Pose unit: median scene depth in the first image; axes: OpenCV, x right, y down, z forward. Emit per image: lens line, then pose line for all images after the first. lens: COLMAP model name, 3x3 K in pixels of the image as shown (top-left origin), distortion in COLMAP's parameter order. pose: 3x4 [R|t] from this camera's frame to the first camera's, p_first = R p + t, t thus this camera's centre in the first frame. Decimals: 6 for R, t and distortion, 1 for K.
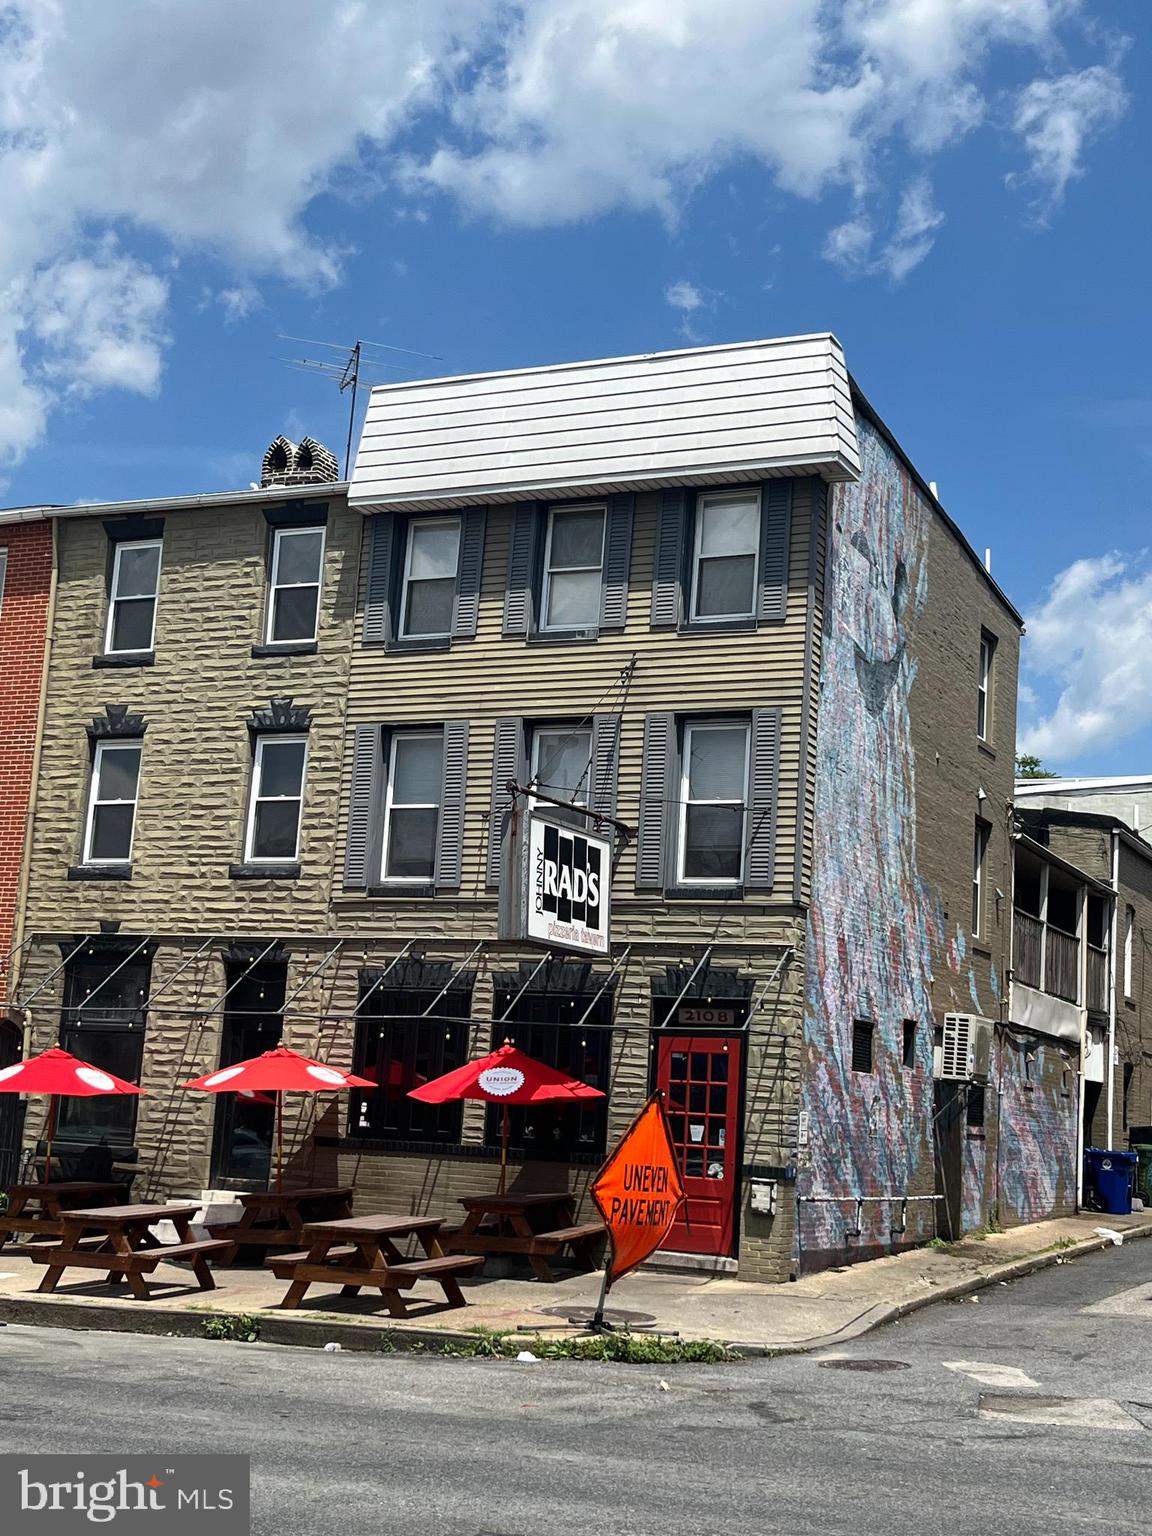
lens RADIAL K [[1973.2, 0, 577.9], [0, 1973.2, 776.0], [0, 0, 1]] dist [0.159608, -0.611968]
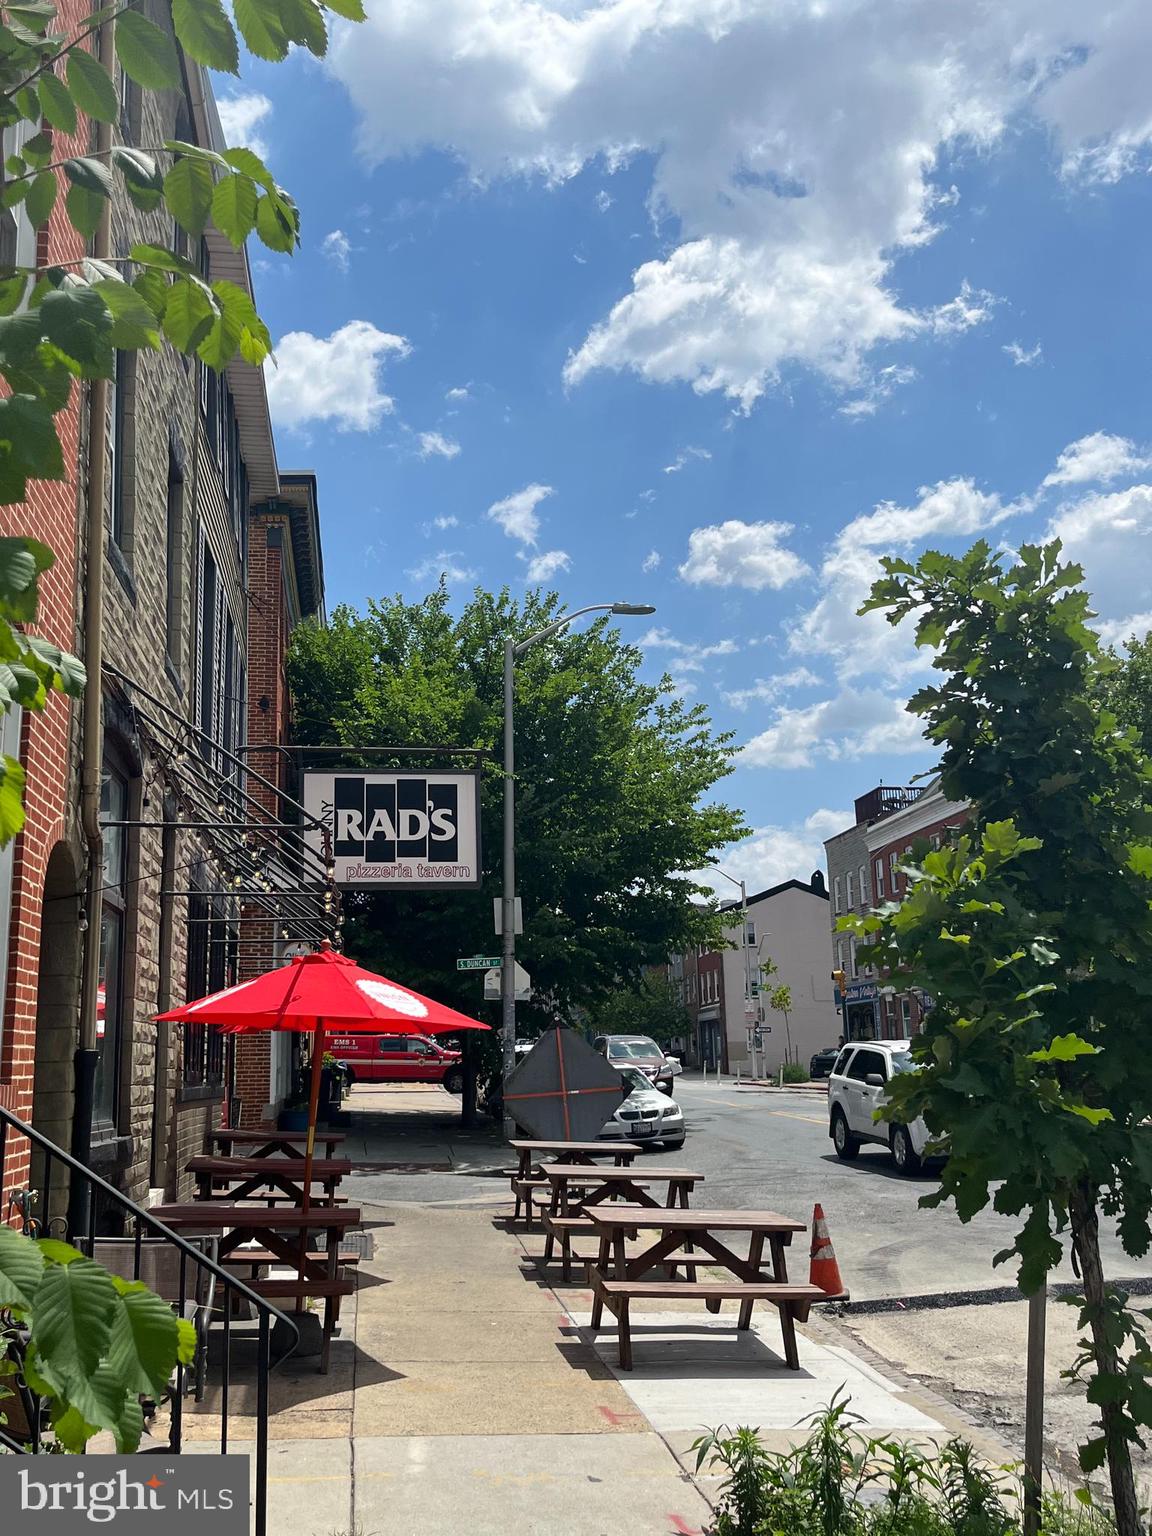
lens RADIAL K [[1517.9, 0, 576.0], [0, 1517.9, 768.0], [0, 0, 1]] dist [0.118282, 0.000598]
pose [[0.533932, -0.231293, -0.813277, 0.603750], [0.188050, 0.970251, -0.152478, 0.141034], [0.824350, -0.071524, 0.561543, 0.528002]]
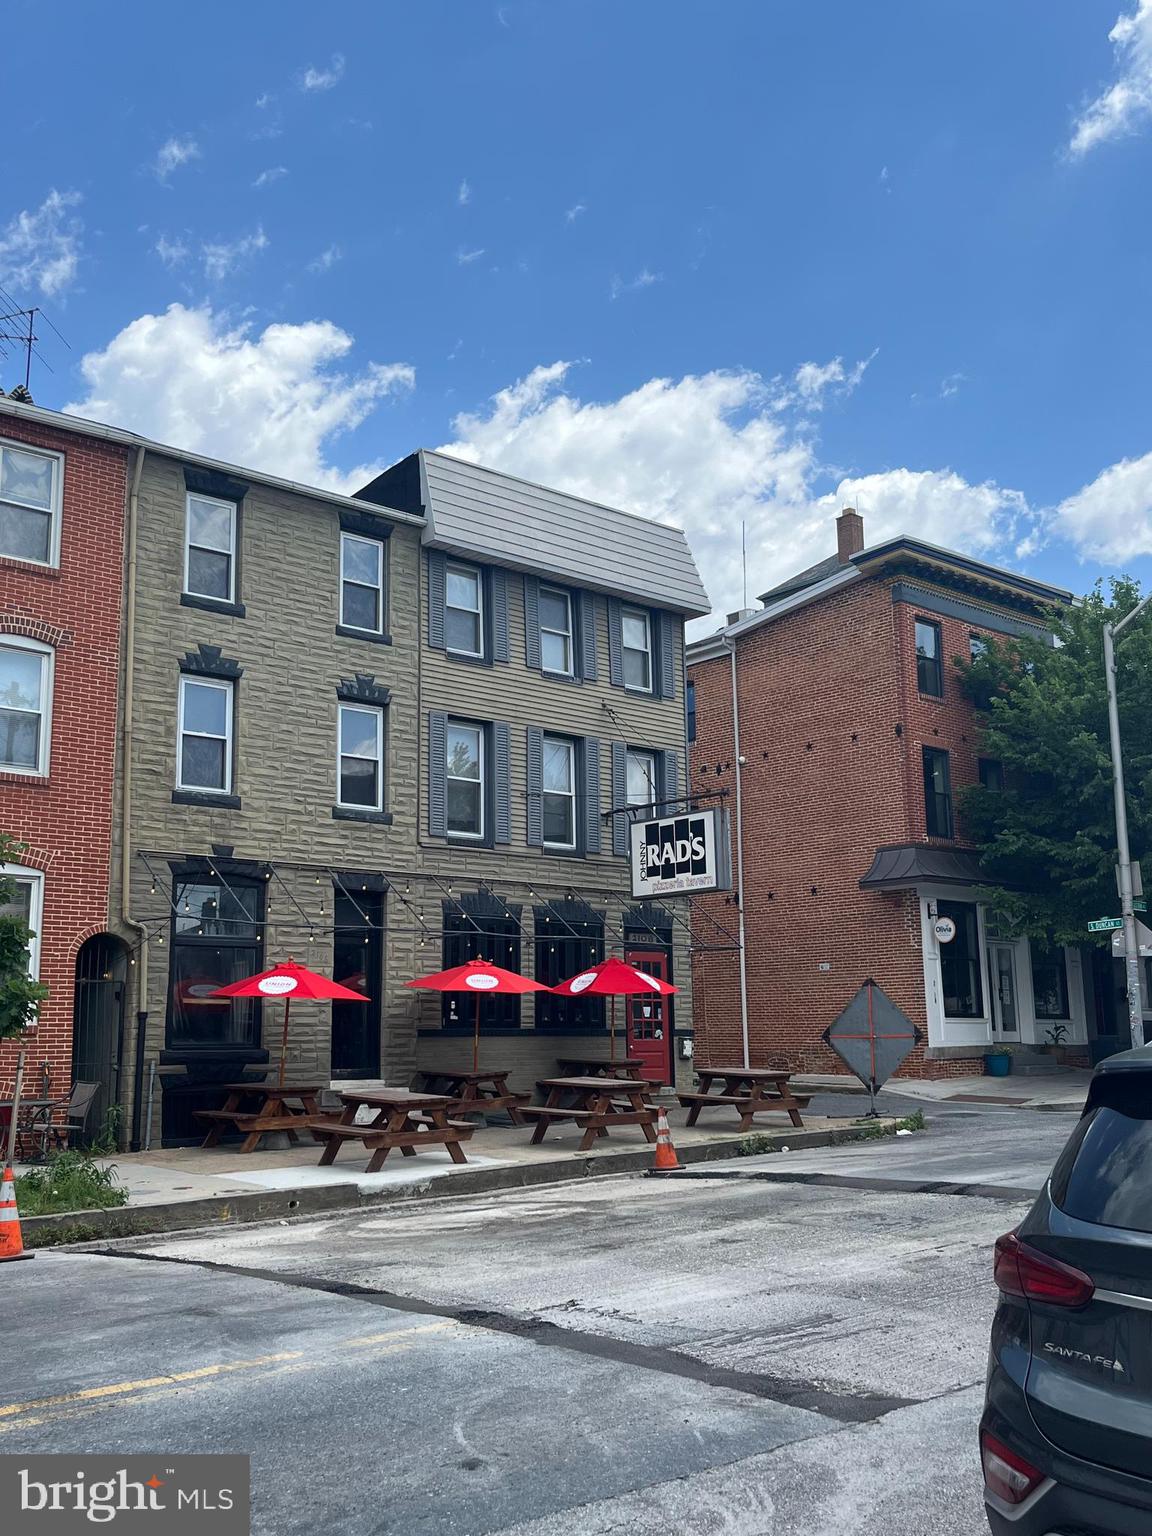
lens RADIAL K [[1517.9, 0, 576.0], [0, 1517.9, 768.0], [0, 0, 1]] dist [0.118282, 0.000598]
pose [[0.385806, 0.113283, 0.915598, -0.969753], [-0.116009, 0.990512, -0.073668, 0.073023], [-0.915257, -0.077796, 0.395288, 0.514230]]
